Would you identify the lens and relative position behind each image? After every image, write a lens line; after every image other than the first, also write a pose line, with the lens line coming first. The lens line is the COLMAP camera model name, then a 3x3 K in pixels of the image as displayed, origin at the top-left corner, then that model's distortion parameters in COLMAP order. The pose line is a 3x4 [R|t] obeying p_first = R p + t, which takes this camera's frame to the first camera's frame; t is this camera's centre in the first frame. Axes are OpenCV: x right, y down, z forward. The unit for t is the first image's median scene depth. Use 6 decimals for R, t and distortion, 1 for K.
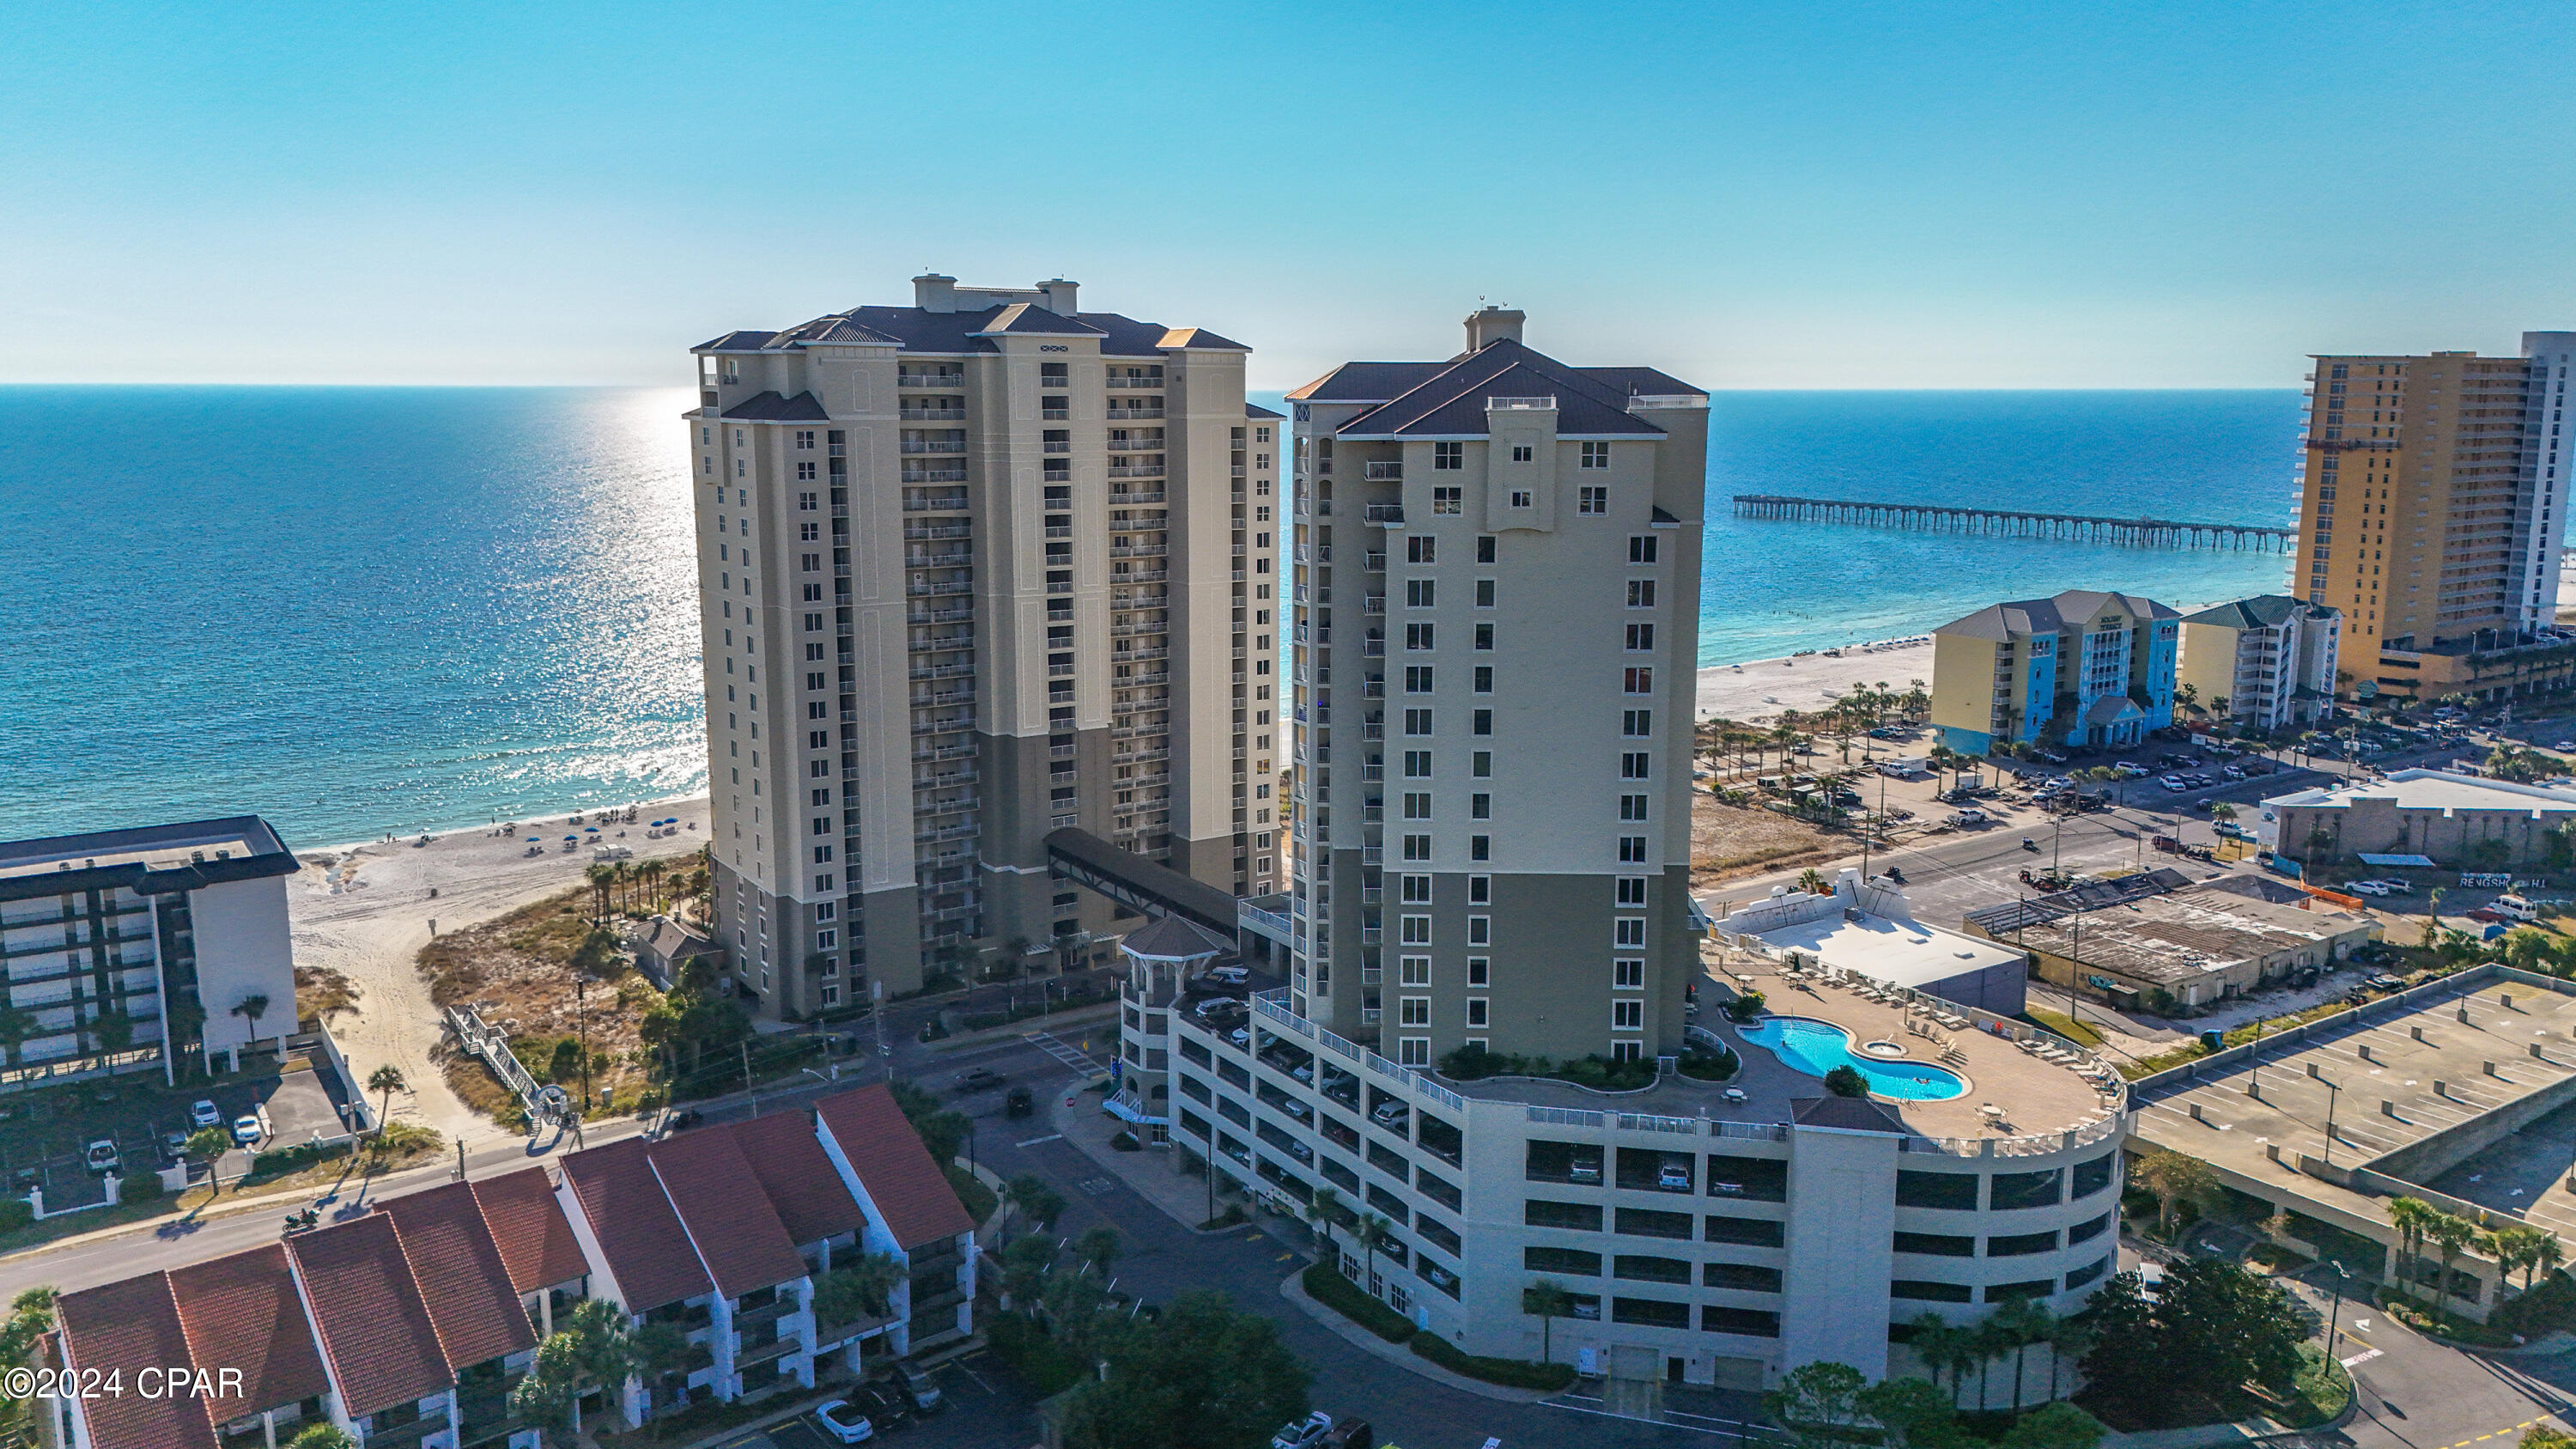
lens RADIAL K [[1898.3, 0, 1298.6], [0, 1898.3, 710.6], [0, 0, 1]] dist [0.063394, -0.054785]
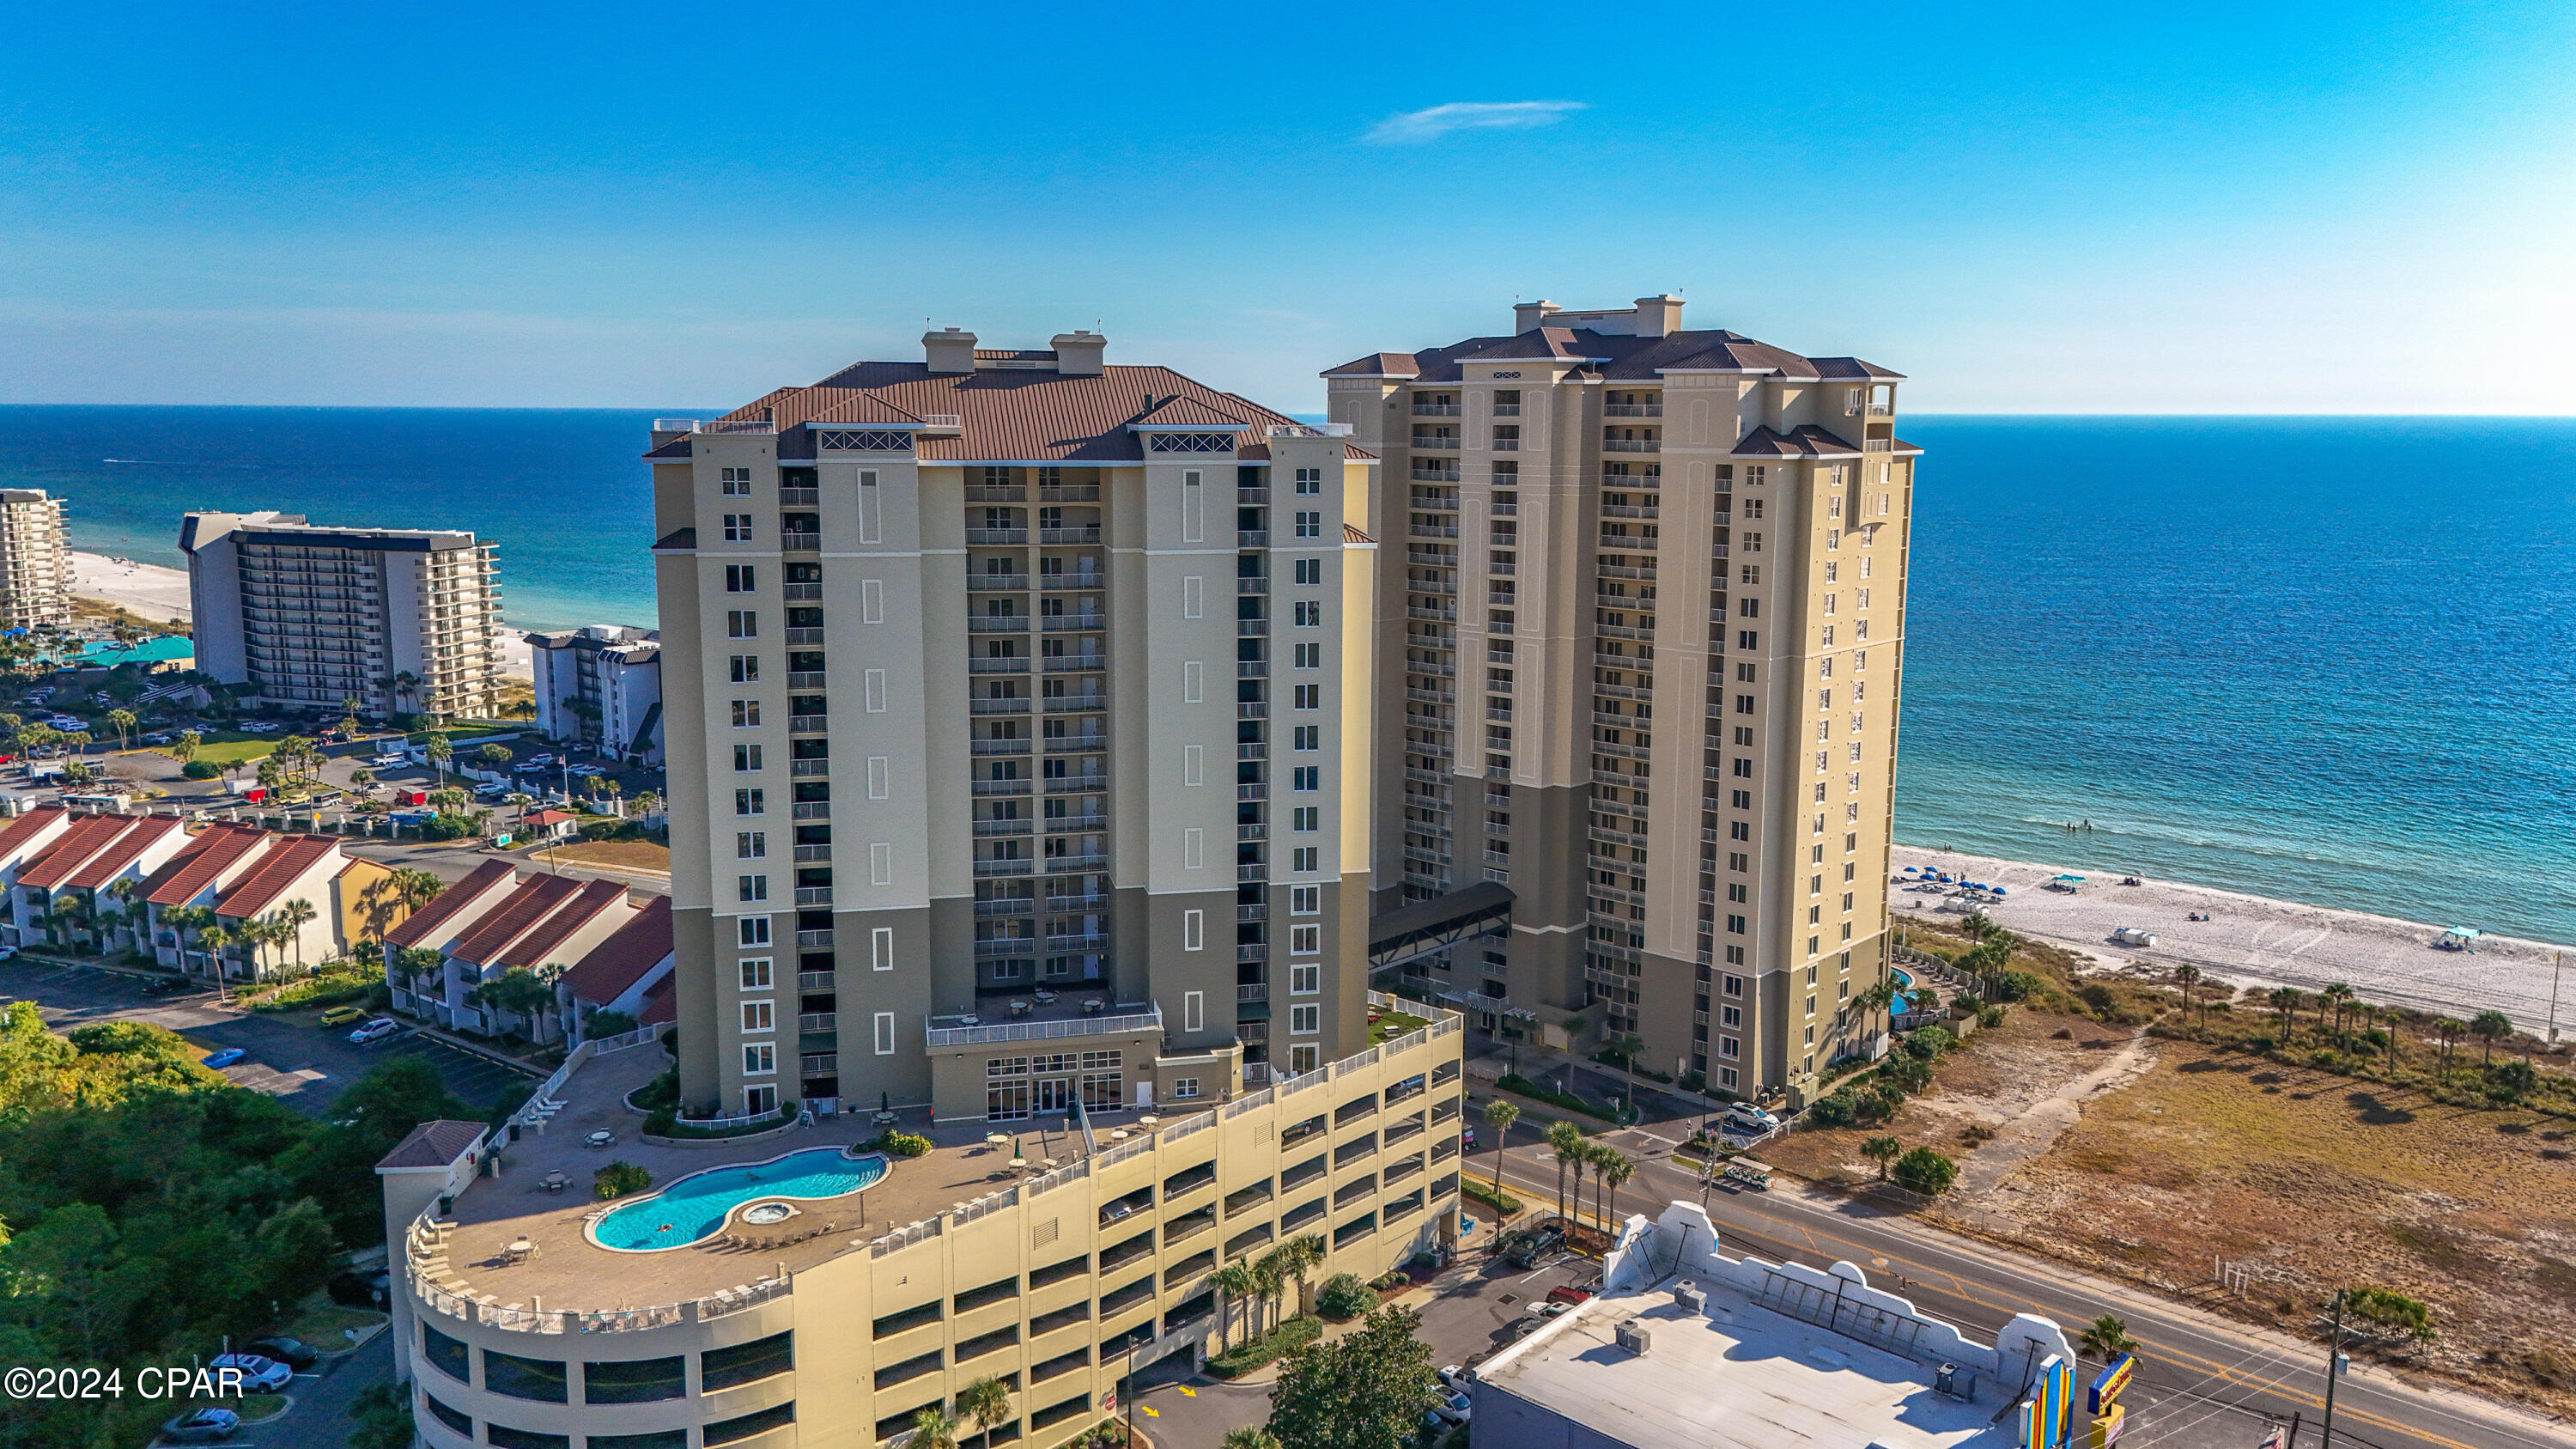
lens RADIAL K [[1898.3, 0, 1287.6], [0, 1898.3, 711.4], [0, 0, 1]] dist [0.063394, -0.054785]
pose [[0.239460, 0.154401, -0.958551, 0.758684], [-0.168557, 0.978893, 0.115570, -0.115729], [0.956163, 0.133896, 0.260431, 0.661390]]
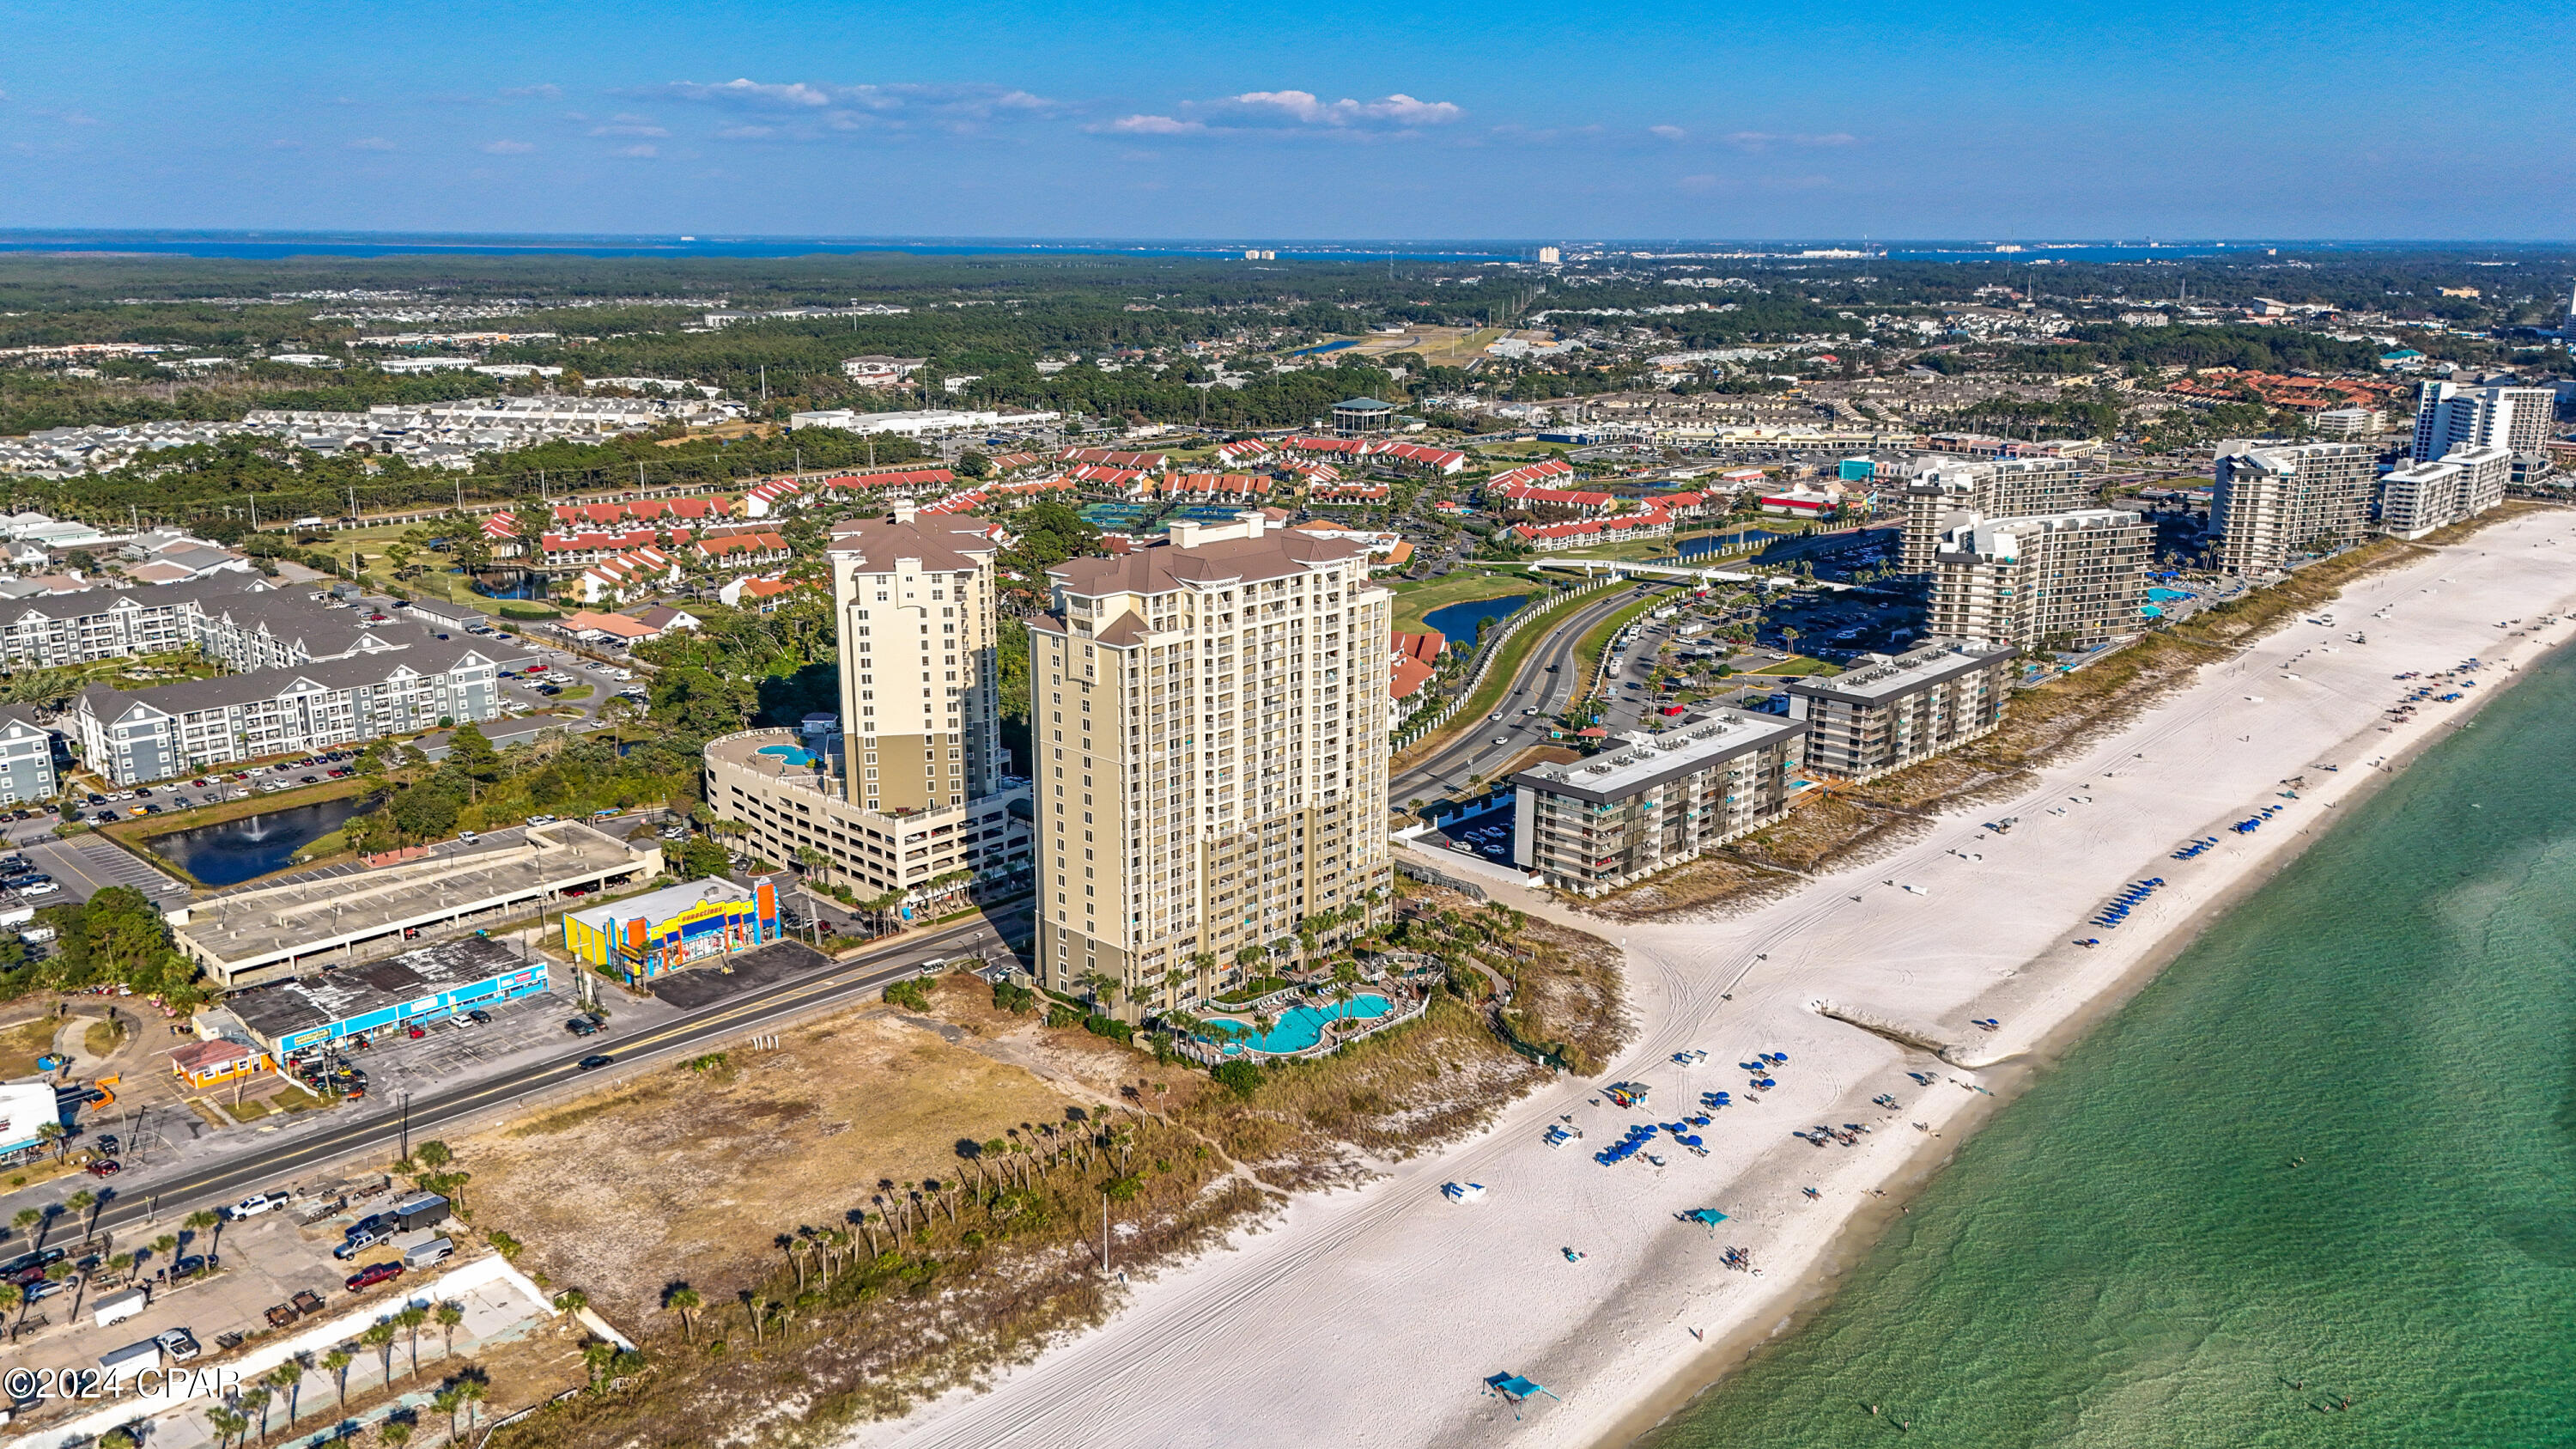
lens RADIAL K [[1898.3, 0, 1286.2], [0, 1898.3, 715.9], [0, 0, 1]] dist [0.063394, -0.054785]
pose [[-0.975220, 0.049374, -0.215658, 0.115108], [-0.042885, 0.914103, 0.403208, -0.699102], [0.217042, 0.402465, -0.889334, 2.449980]]
